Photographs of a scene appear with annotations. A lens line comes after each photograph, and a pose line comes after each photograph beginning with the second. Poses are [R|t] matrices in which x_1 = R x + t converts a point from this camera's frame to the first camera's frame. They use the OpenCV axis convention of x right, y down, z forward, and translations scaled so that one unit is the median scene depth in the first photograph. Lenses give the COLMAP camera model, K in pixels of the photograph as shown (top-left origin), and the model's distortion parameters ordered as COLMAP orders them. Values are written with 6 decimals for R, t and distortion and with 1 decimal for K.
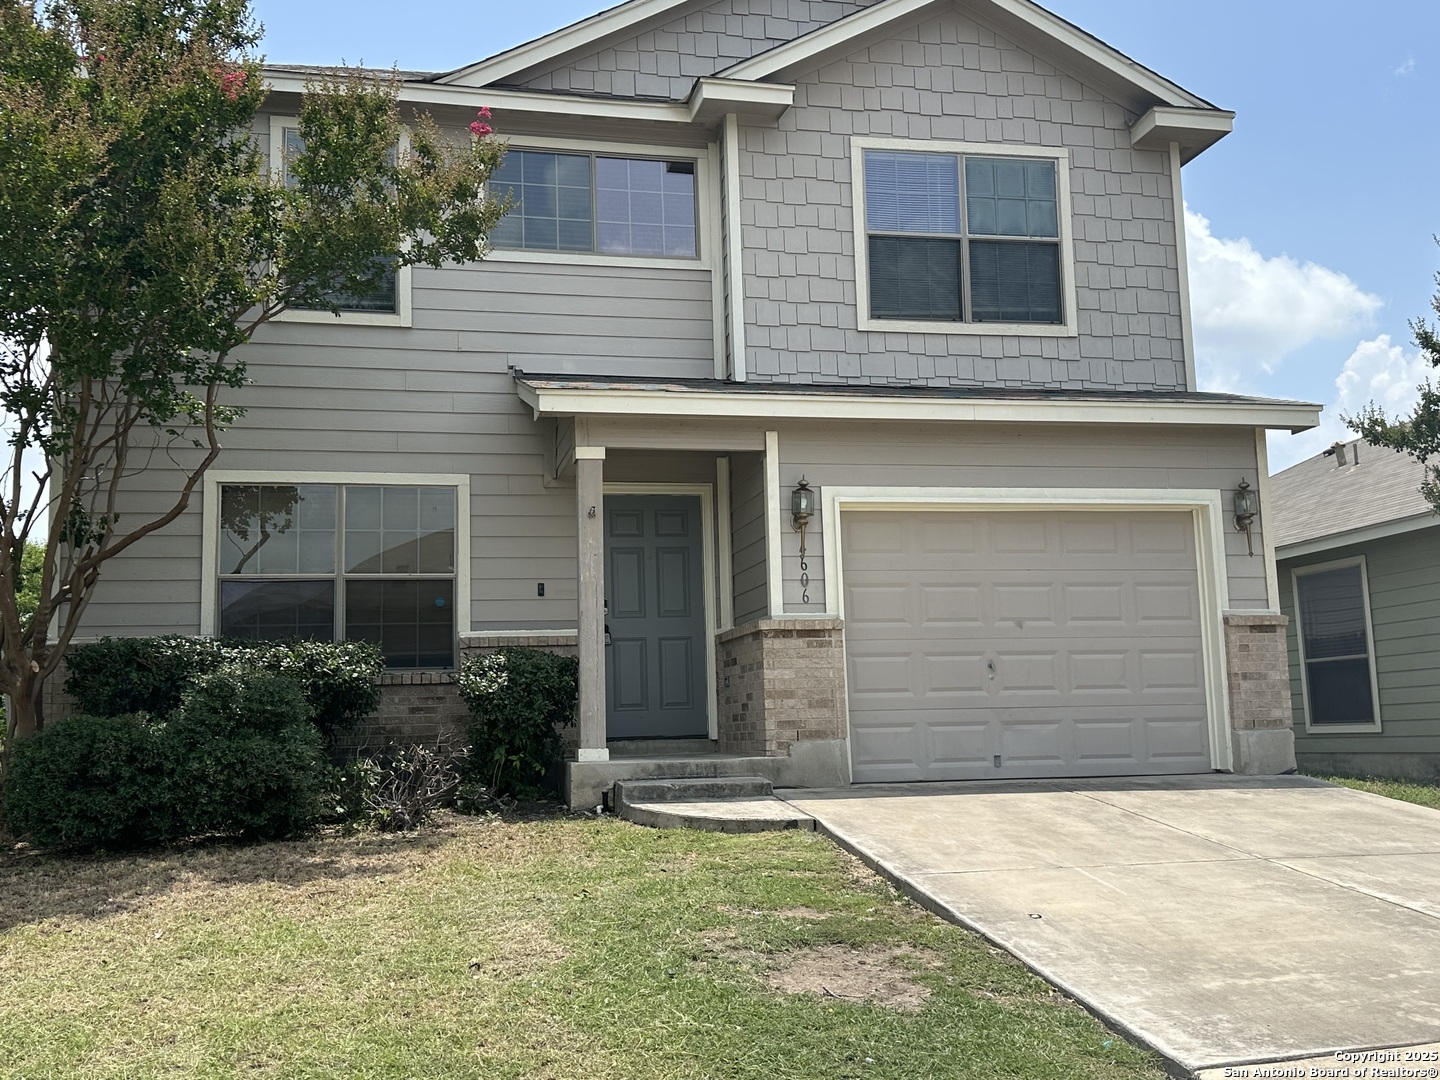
lens RADIAL K [[1490.6, 0, 676.5], [0, 1490.6, 537.0], [0, 0, 1]] dist [0.129680, -0.007574]
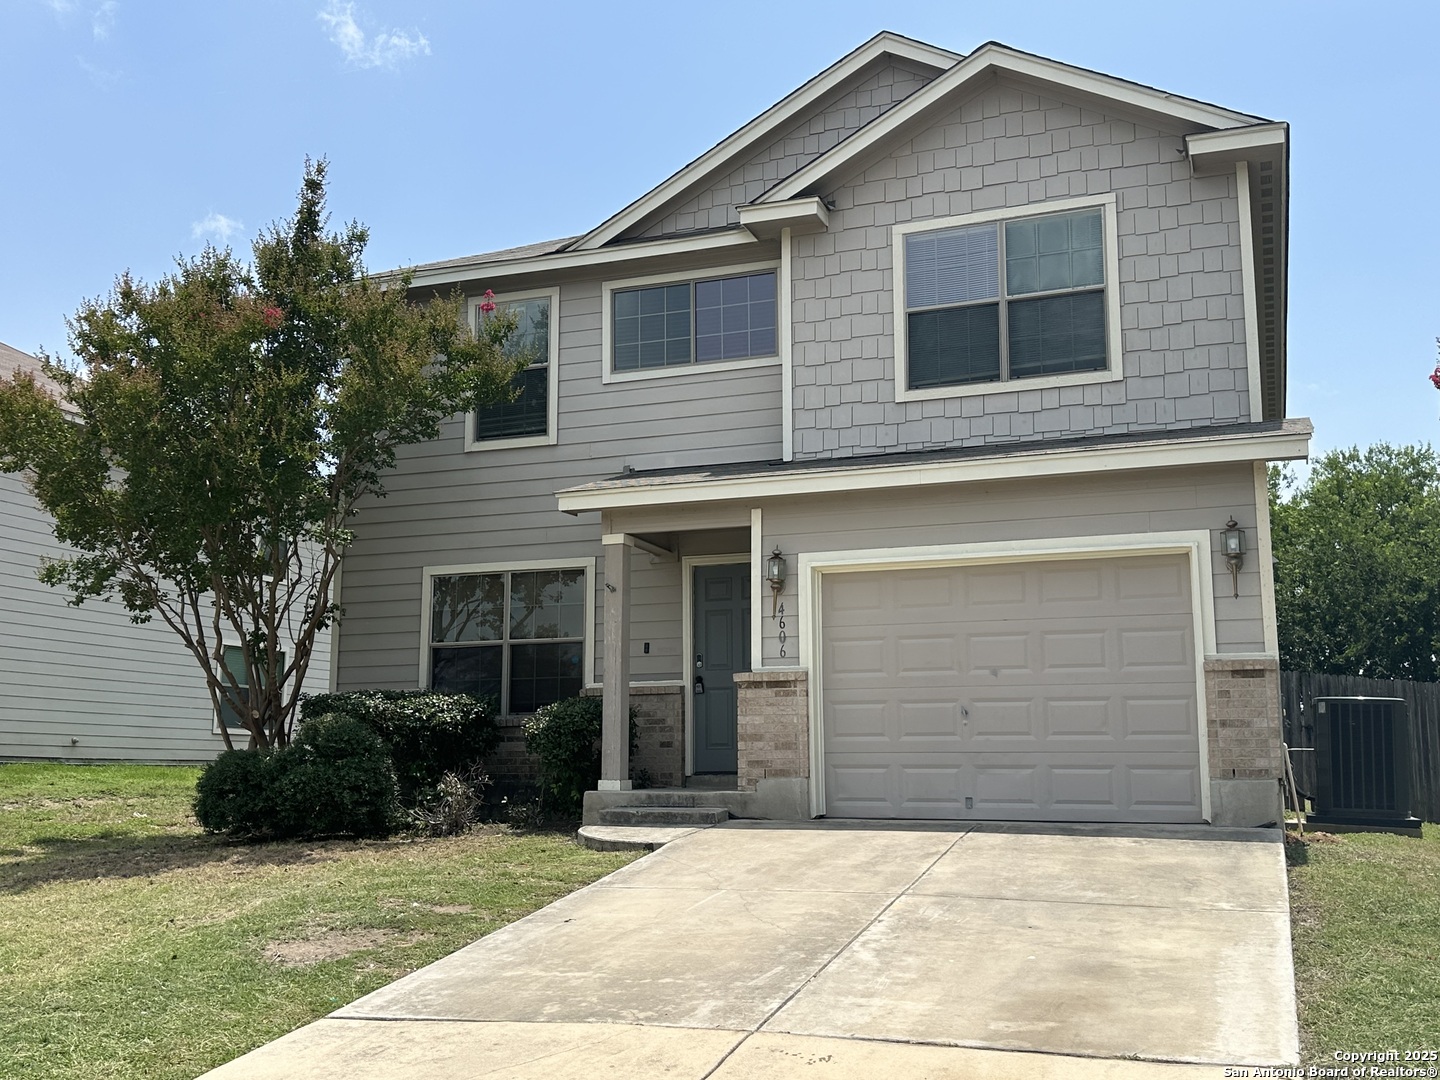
lens RADIAL K [[1490.6, 0, 676.5], [0, 1490.6, 537.0], [0, 0, 1]] dist [0.129680, -0.007574]
pose [[0.824892, -0.064520, -0.561596, 0.618084], [0.054761, 0.997913, -0.034212, -0.012065], [0.562631, -0.002532, 0.826704, 0.009009]]
